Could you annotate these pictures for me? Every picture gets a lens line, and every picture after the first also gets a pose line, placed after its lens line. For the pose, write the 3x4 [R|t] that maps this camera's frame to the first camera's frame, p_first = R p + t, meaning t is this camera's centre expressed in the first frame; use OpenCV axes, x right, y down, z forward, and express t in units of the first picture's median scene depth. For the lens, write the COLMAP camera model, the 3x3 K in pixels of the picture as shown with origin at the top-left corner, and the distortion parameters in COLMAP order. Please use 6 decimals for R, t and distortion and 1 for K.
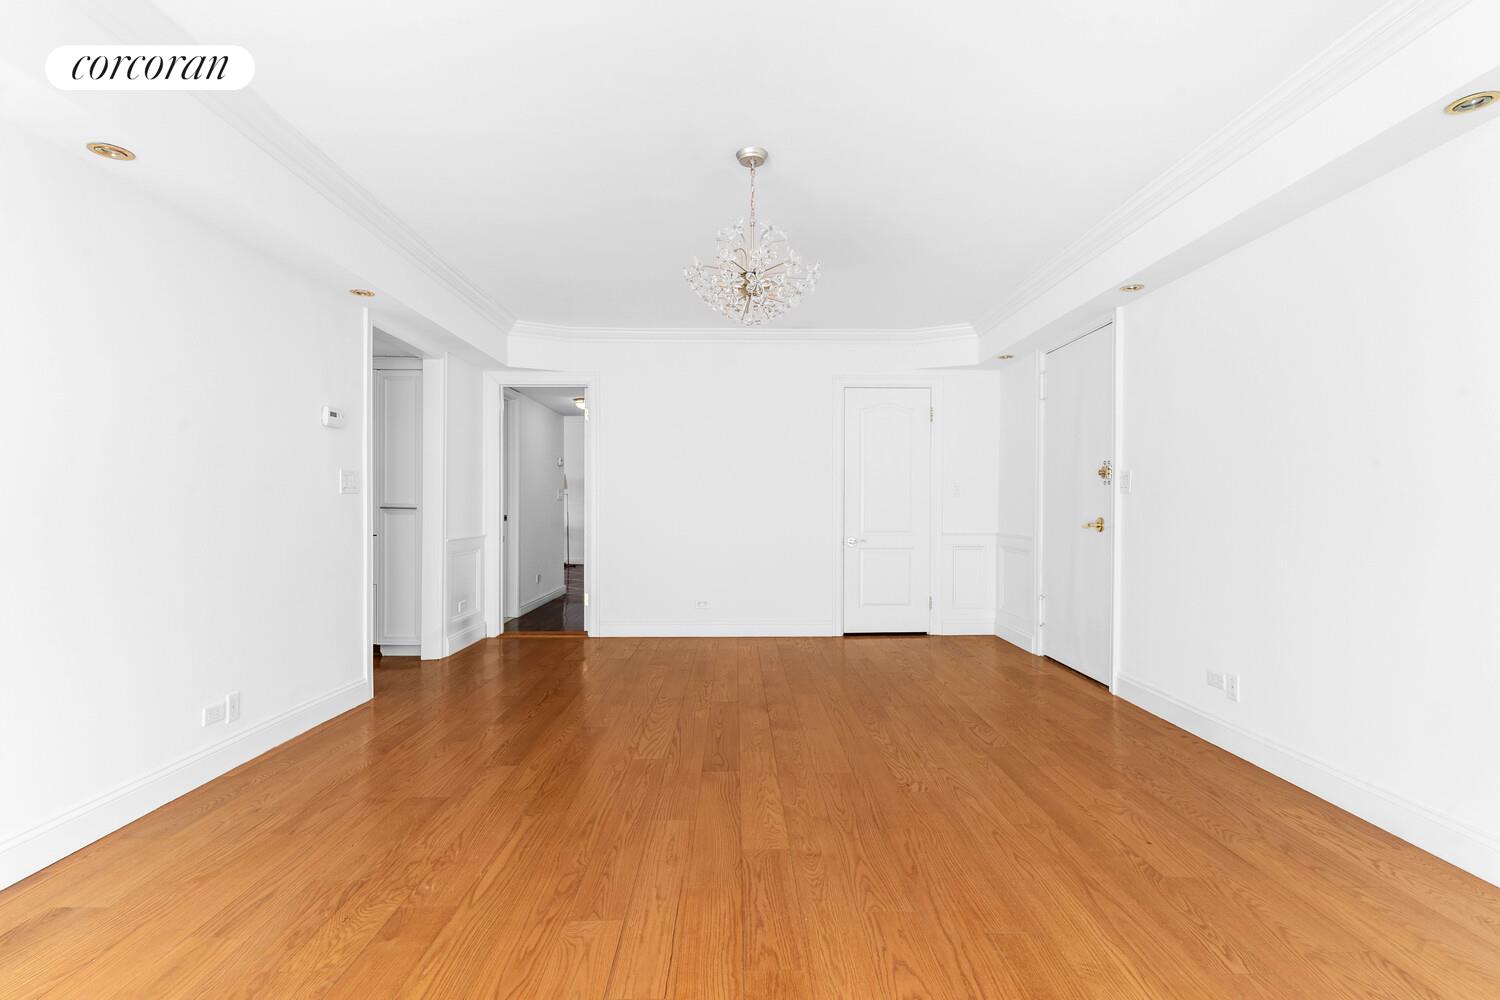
lens RADIAL K [[718.0, 0, 744.4], [0, 718.0, 496.8], [0, 0, 1]] dist [-0.000198, 0.000052]
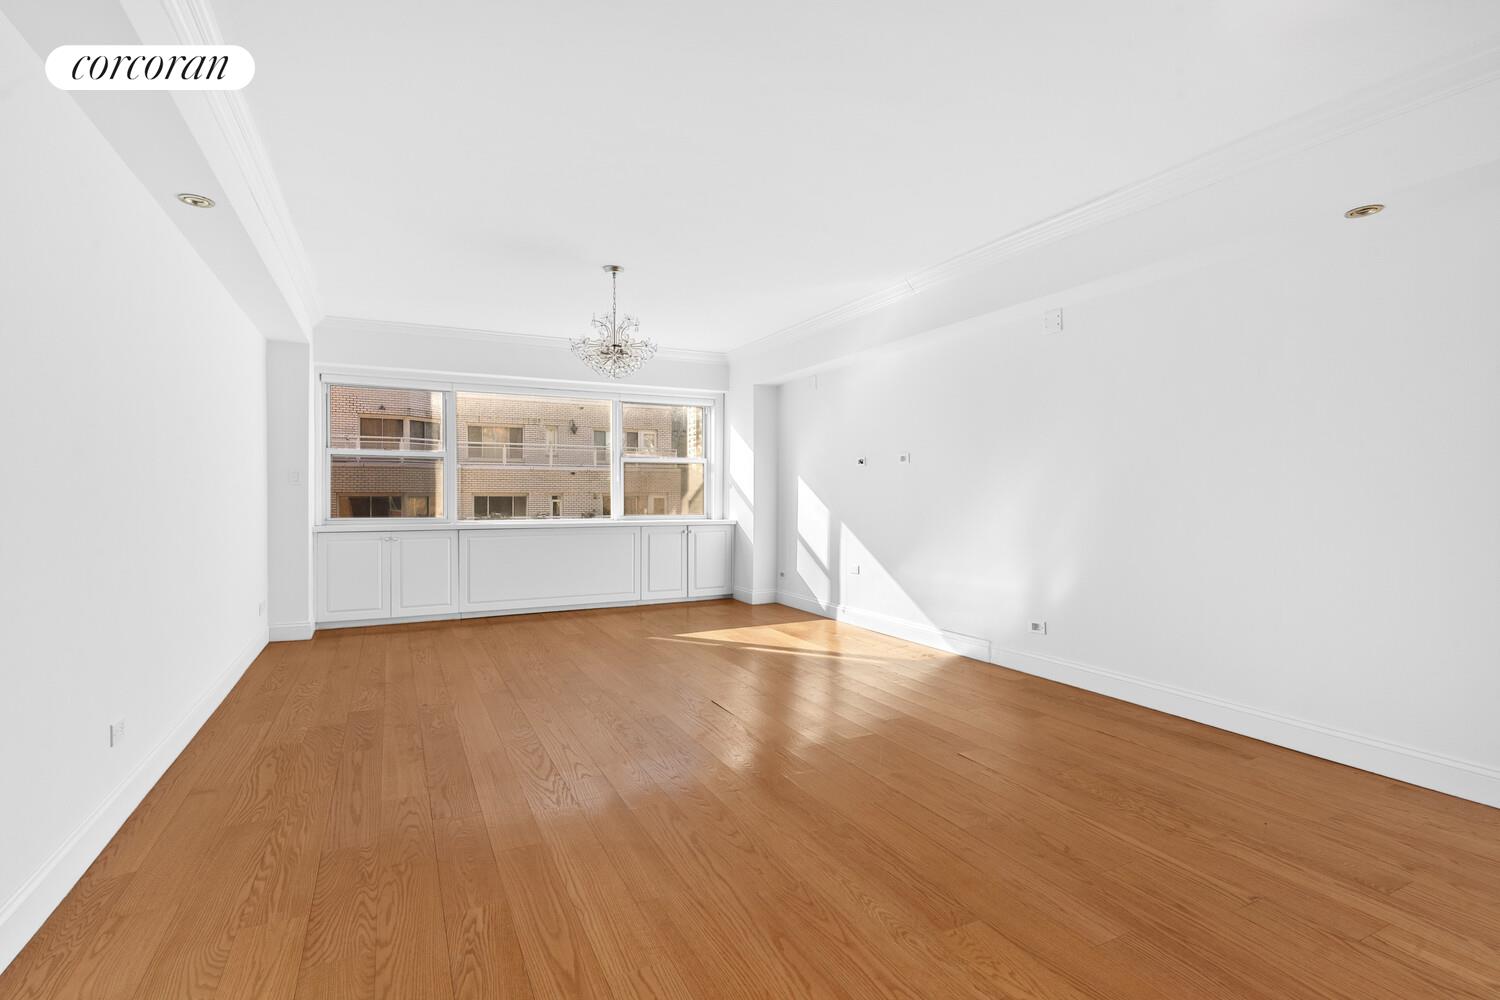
lens RADIAL K [[718.0, 0, 748.8], [0, 718.0, 502.6], [0, 0, 1]] dist [-0.000198, 0.000052]
pose [[-0.900240, 0.002360, -0.435388, 0.662366], [0.002581, 0.999997, 0.000084, 0.020810], [0.435386, -0.001048, -0.900243, 1.835784]]
